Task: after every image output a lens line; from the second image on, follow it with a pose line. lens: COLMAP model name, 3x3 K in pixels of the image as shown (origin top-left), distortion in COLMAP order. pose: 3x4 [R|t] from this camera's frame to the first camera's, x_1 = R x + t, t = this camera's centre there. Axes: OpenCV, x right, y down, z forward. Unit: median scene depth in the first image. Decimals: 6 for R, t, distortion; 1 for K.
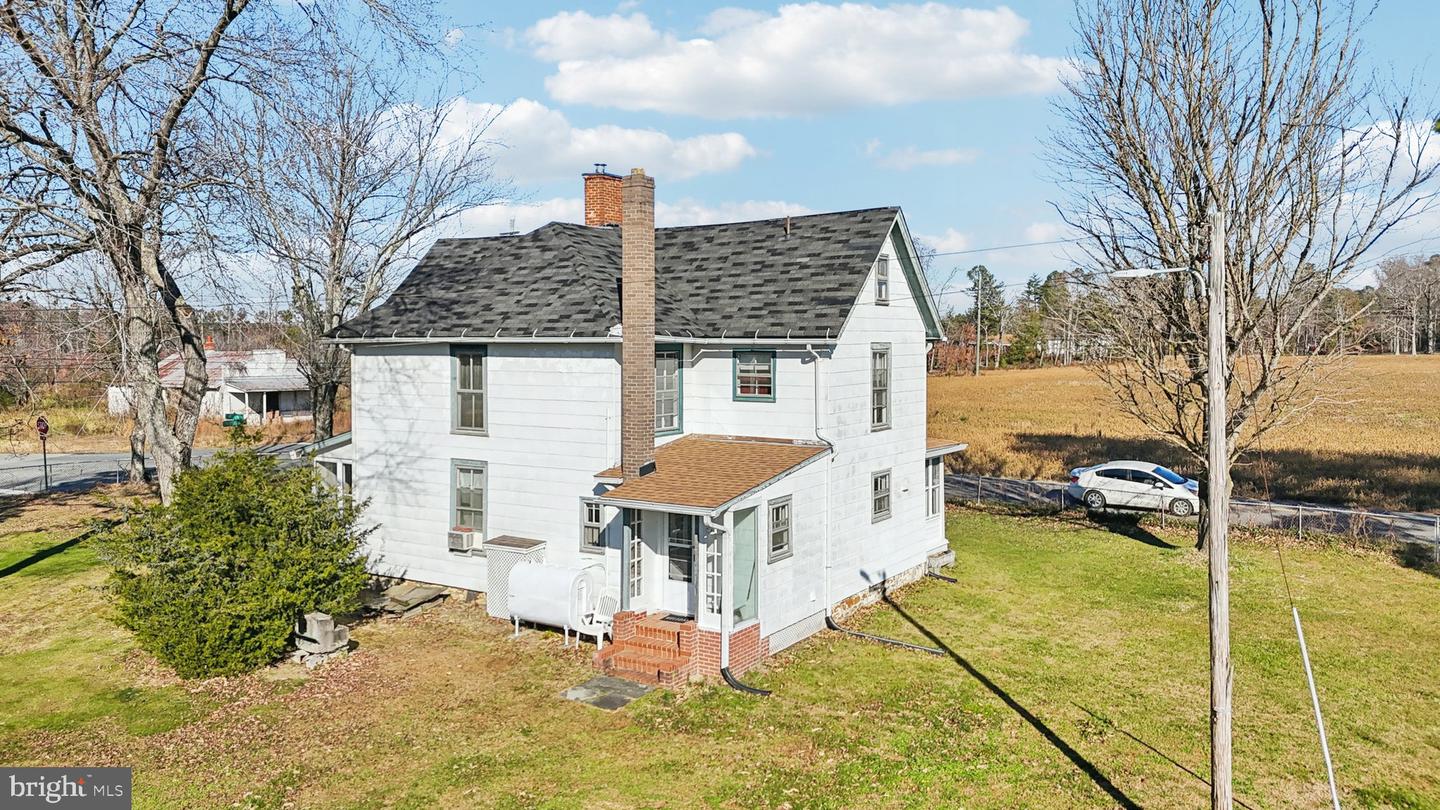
lens RADIAL K [[1068.0, 0, 720.0], [0, 1068.0, 405.0], [0, 0, 1]] dist [0.067131, -0.061810]
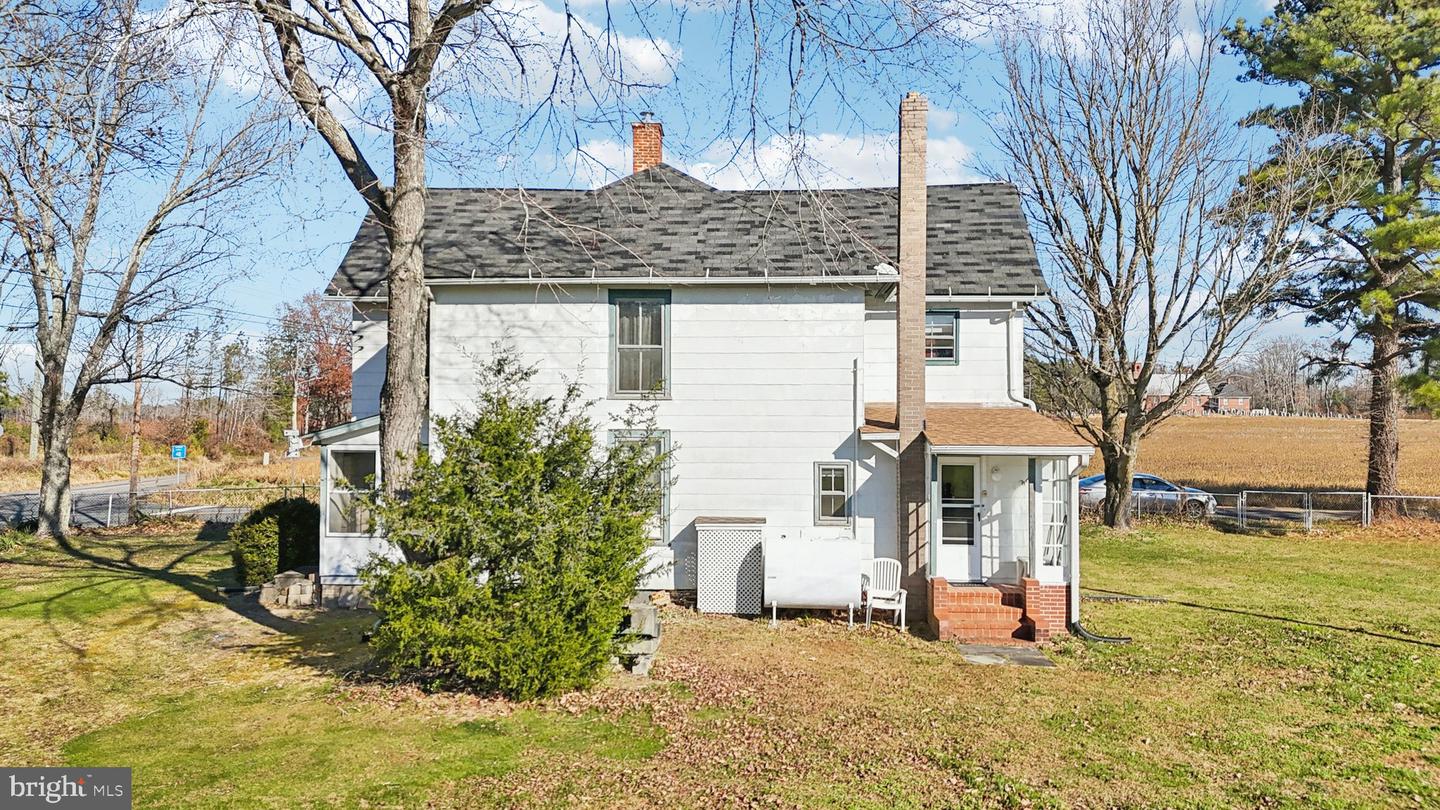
lens RADIAL K [[1068.0, 0, 720.0], [0, 1068.0, 405.0], [0, 0, 1]] dist [0.067131, -0.061810]
pose [[0.876125, 0.011165, 0.481955, -0.602048], [0.025885, 0.997200, -0.070155, 0.095894], [-0.481389, 0.073940, 0.873383, 0.267875]]
